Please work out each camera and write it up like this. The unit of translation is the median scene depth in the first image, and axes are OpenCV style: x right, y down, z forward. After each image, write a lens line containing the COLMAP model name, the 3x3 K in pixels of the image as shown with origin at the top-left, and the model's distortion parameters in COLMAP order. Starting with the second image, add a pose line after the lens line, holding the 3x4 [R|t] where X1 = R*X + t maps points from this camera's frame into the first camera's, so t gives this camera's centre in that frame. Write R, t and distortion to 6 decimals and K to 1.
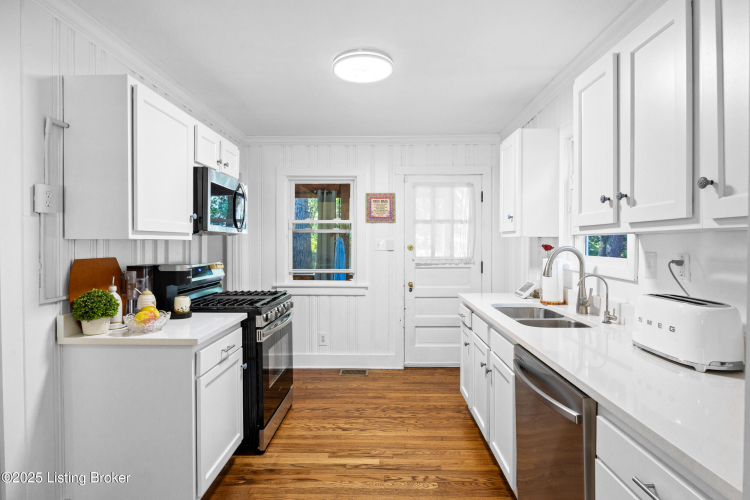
lens RADIAL K [[392.4, 0, 377.0], [0, 392.4, 246.6], [0, 0, 1]] dist [-0.005279, -0.000787]
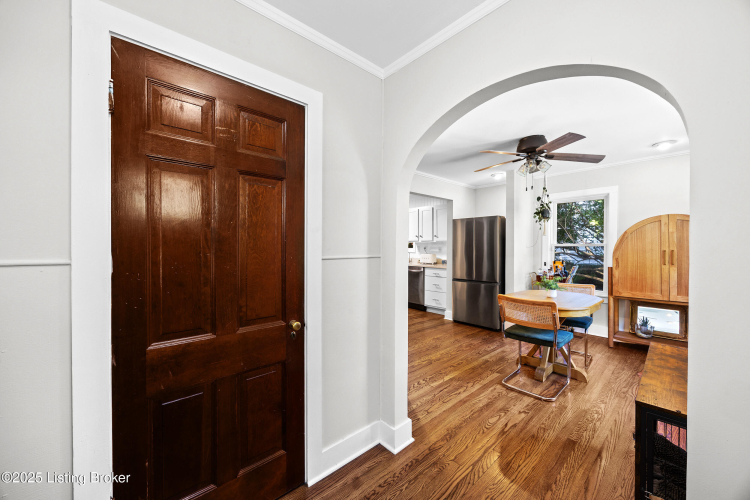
lens RADIAL K [[286.4, 0, 376.0], [0, 286.4, 249.0], [0, 0, 1]] dist [-0.003470, 0.000302]
pose [[0.739323, -0.003219, 0.673344, -1.365117], [0.003596, 0.999993, 0.000832, 0.026932], [-0.673342, 0.001806, 0.739329, -0.839905]]
